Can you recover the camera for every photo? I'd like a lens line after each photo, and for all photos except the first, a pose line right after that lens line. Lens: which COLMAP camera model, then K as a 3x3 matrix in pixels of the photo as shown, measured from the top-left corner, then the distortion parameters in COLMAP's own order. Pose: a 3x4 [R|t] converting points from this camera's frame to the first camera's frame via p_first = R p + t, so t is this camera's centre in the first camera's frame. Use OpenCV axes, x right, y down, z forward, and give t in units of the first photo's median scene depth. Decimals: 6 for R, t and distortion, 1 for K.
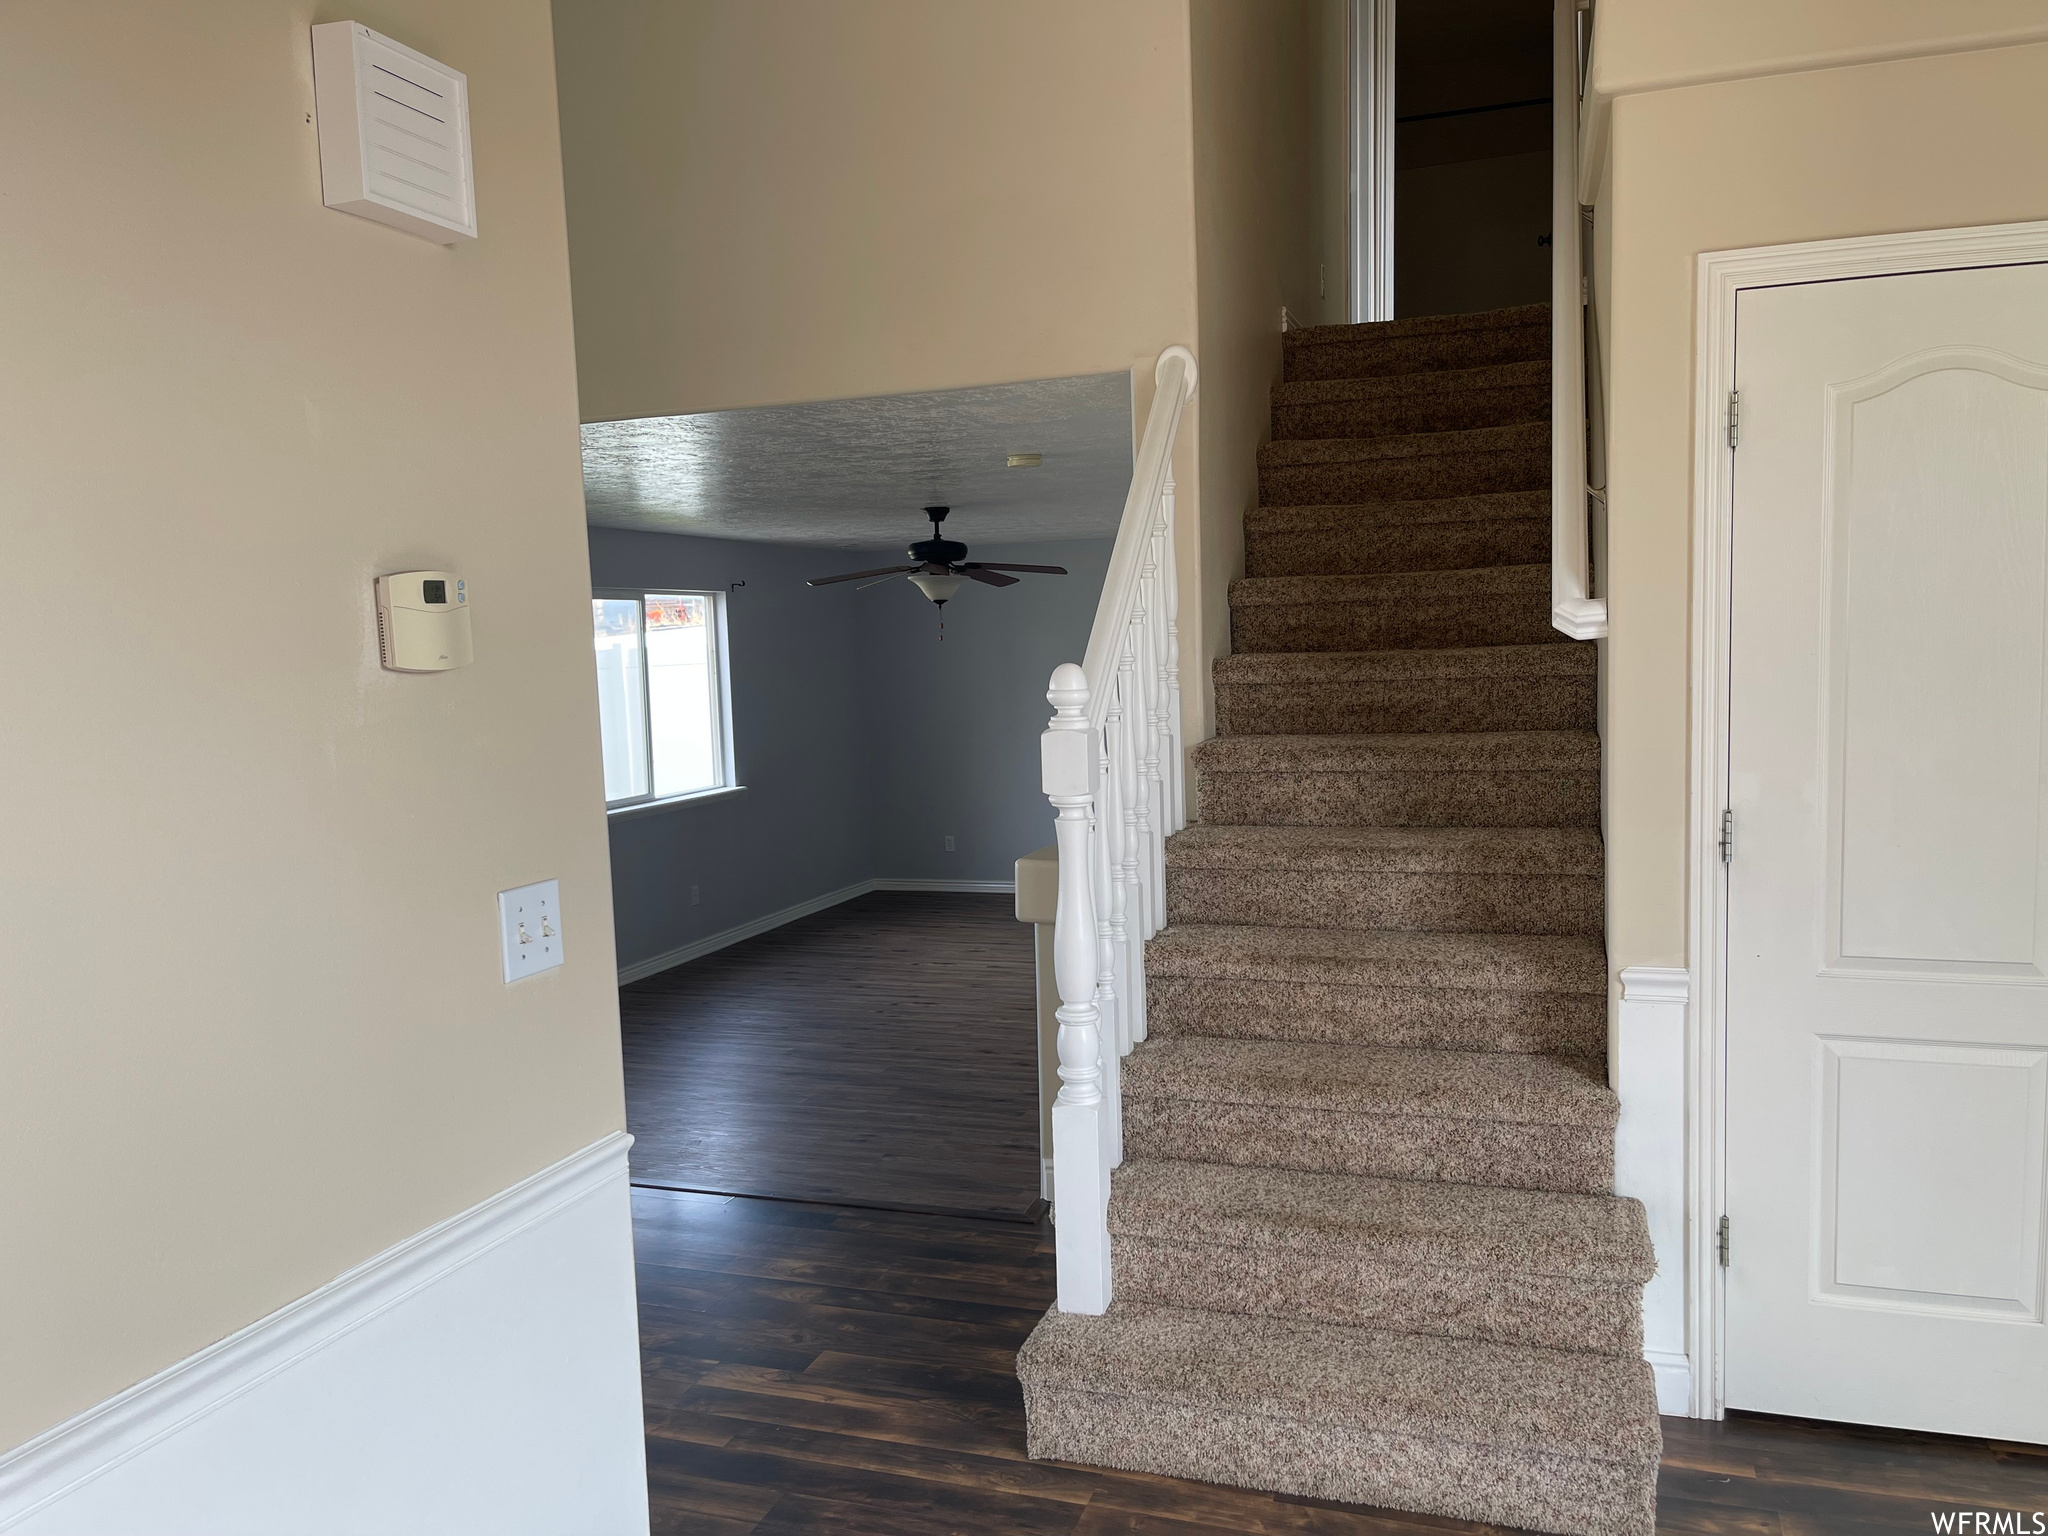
lens RADIAL K [[1533.5, 0, 1044.3], [0, 1533.5, 780.8], [0, 0, 1]] dist [0.071836, -0.073302]
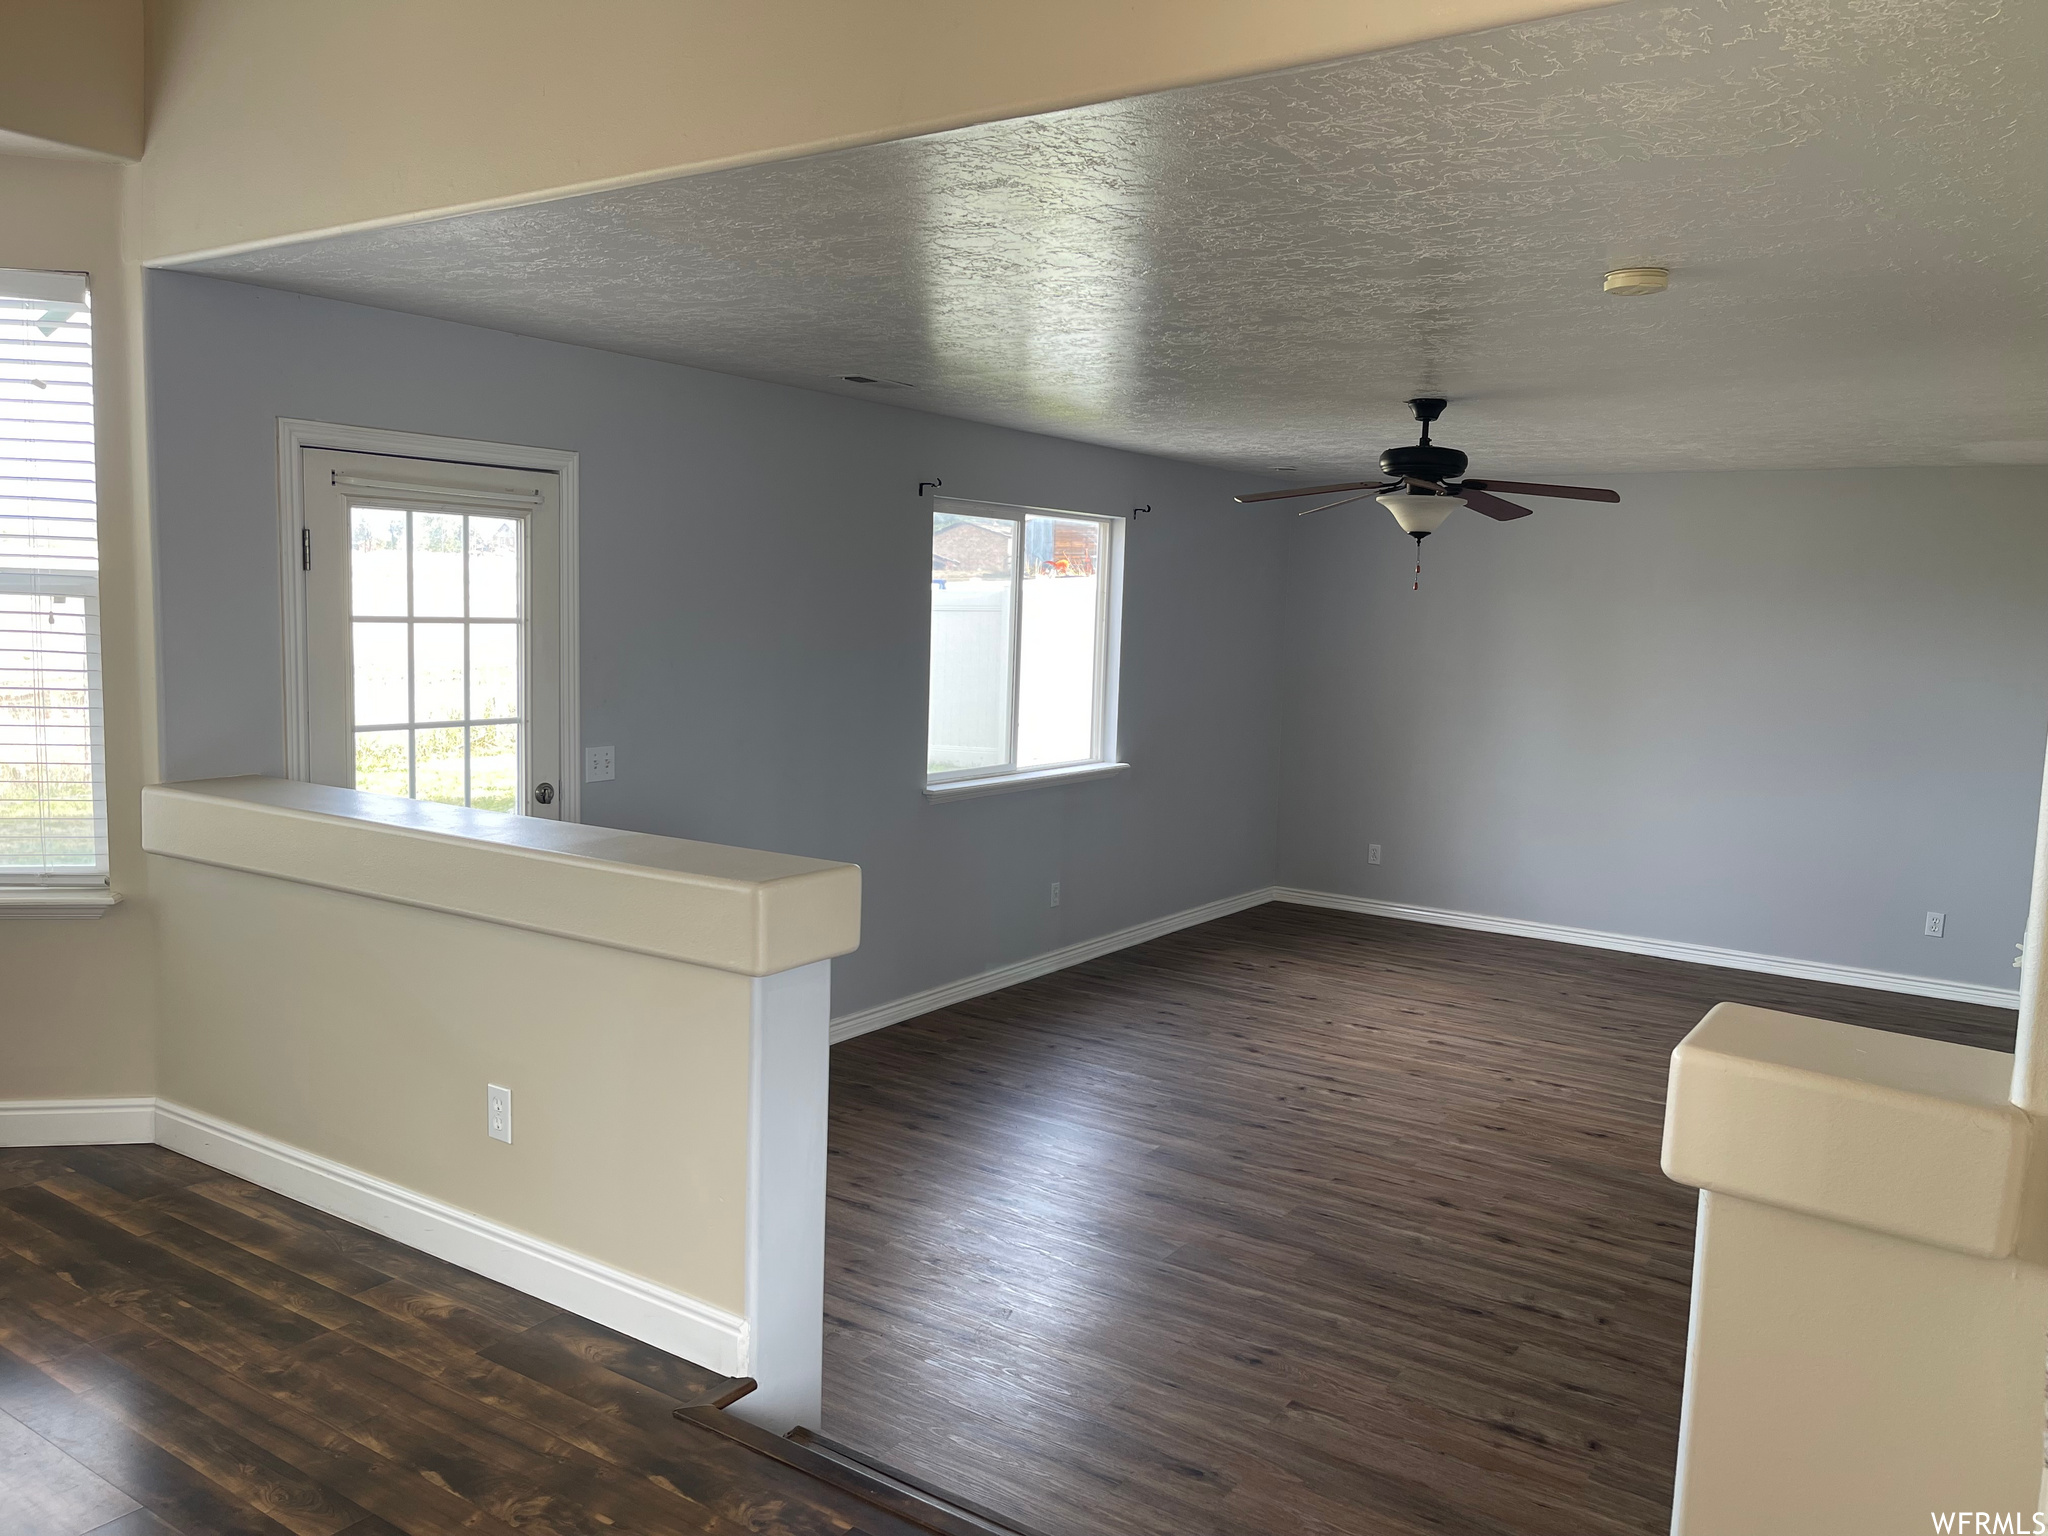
lens RADIAL K [[1542.4, 0, 1024.0], [0, 1542.4, 768.0], [0, 0, 1]] dist [0.075011, -0.103826]
pose [[0.961817, 0.089530, -0.258636, -0.049836], [-0.085416, 0.995976, 0.027123, -0.014307], [0.260024, -0.003996, 0.965594, 0.271792]]
